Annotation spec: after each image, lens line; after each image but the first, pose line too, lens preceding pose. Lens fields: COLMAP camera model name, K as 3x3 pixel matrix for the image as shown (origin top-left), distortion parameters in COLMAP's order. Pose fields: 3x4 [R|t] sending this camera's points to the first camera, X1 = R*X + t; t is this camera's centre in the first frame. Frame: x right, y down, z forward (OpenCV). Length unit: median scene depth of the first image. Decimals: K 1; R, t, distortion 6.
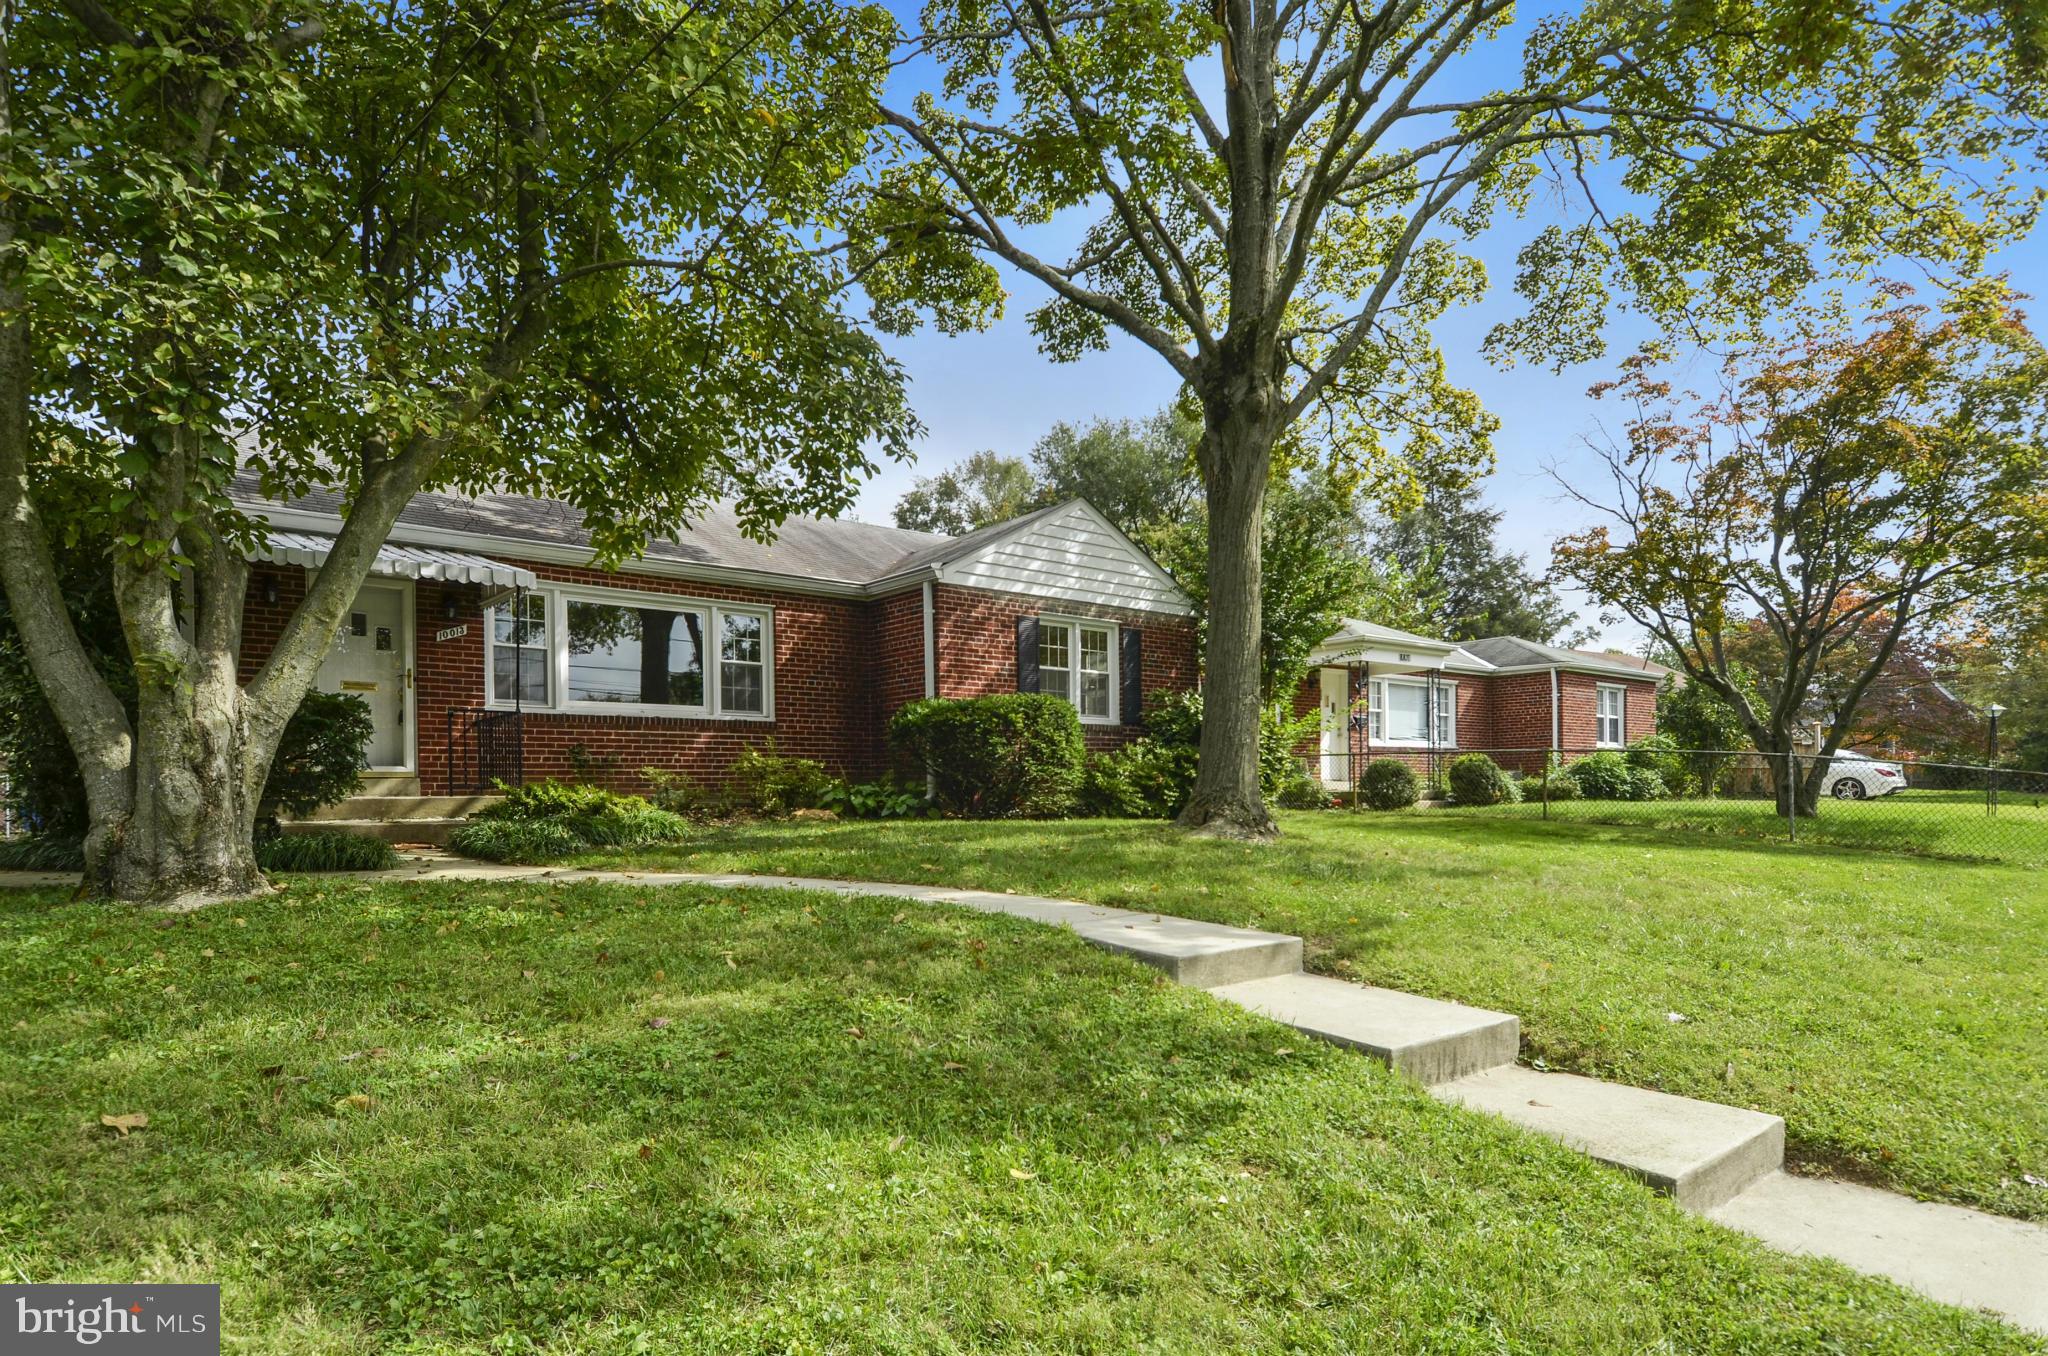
lens RADIAL K [[1125.5, 0, 1025.5], [0, 1125.5, 776.7], [0, 0, 1]] dist [0.003278, 0.000079]
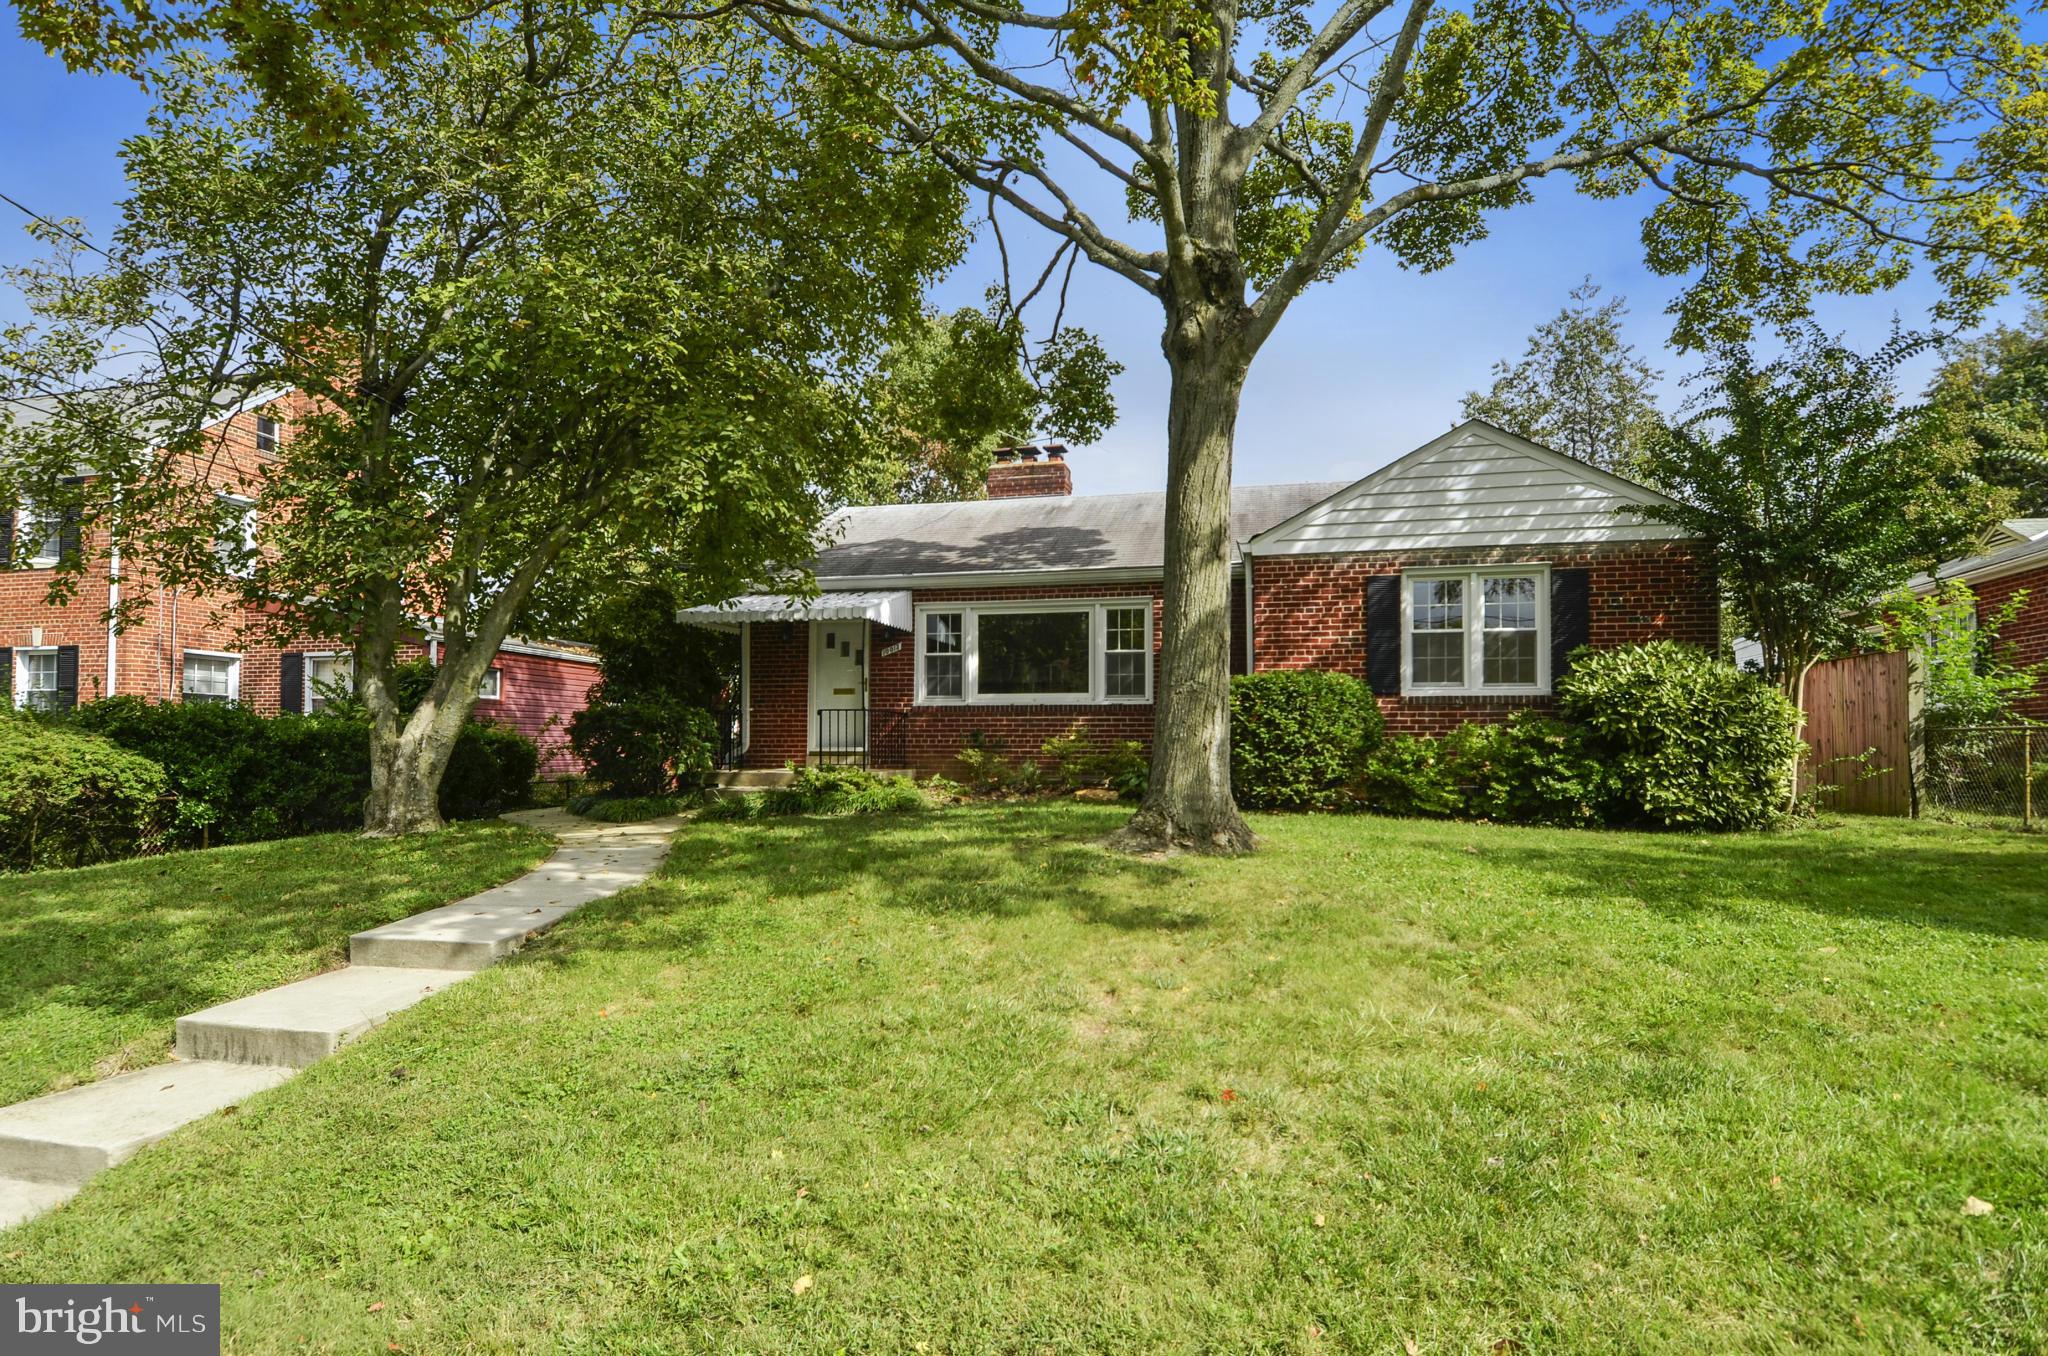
lens RADIAL K [[1085.6, 0, 1036.5], [0, 1085.6, 680.9], [0, 0, 1]] dist [0.034476, -0.000392]
pose [[0.590656, -0.037536, -0.806050, 0.560970], [0.002343, 0.998993, -0.044804, -0.025574], [0.806920, 0.024575, 0.590149, 0.309955]]
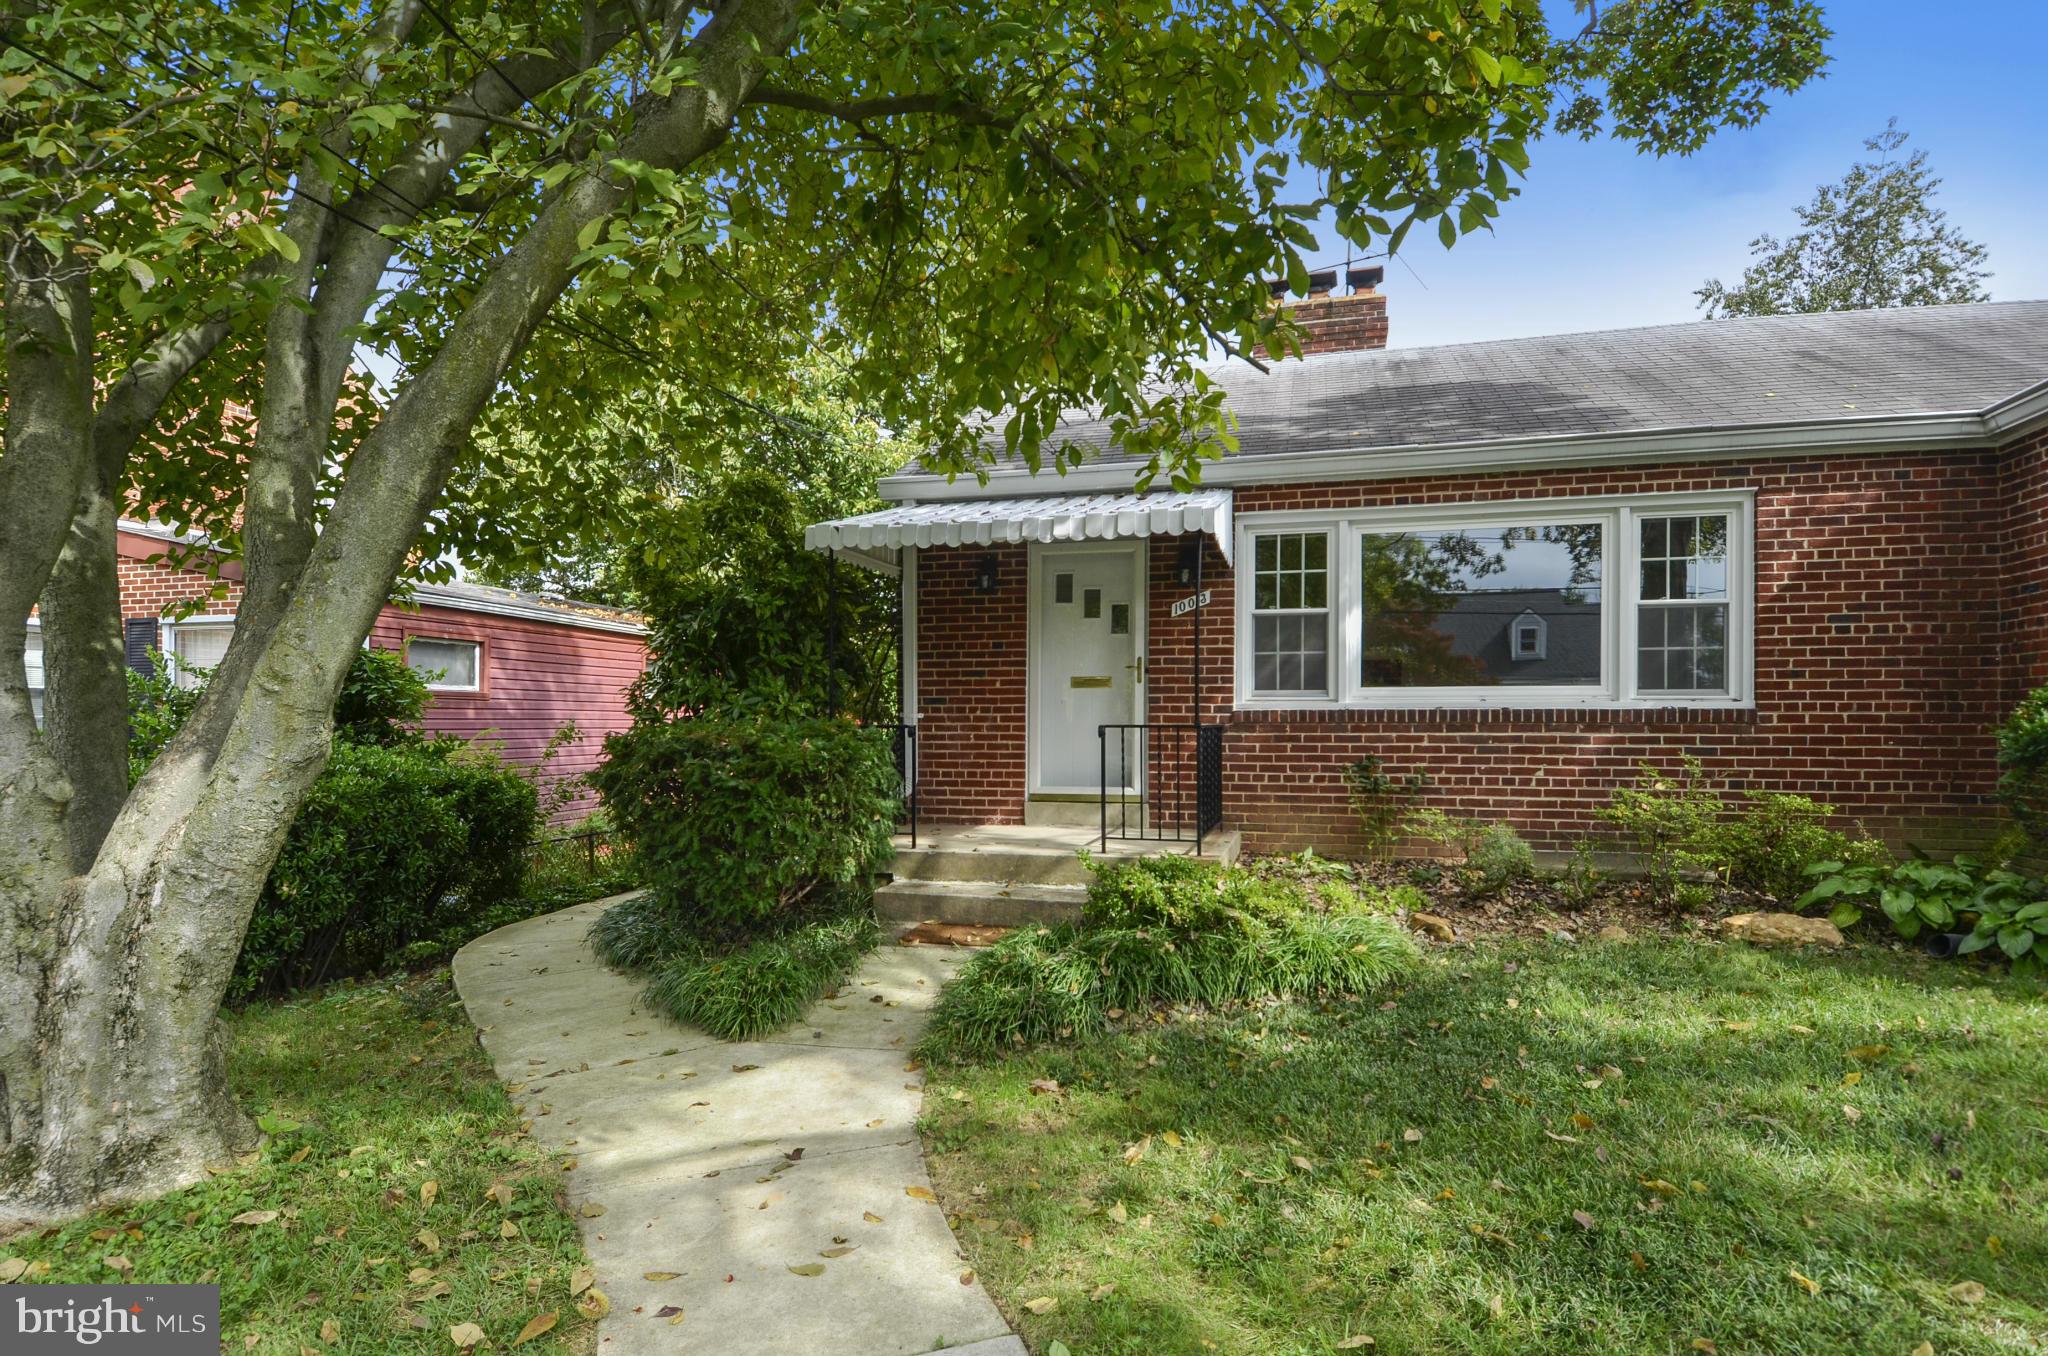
lens RADIAL K [[1112.6, 0, 1026.4], [0, 1112.6, 703.1], [0, 0, 1]] dist [0.002347, -0.000936]
pose [[0.569959, 0.000796, -0.821673, 0.013649], [0.006549, 0.999963, 0.005512, -0.058161], [0.821647, -0.008523, 0.569933, 0.431982]]
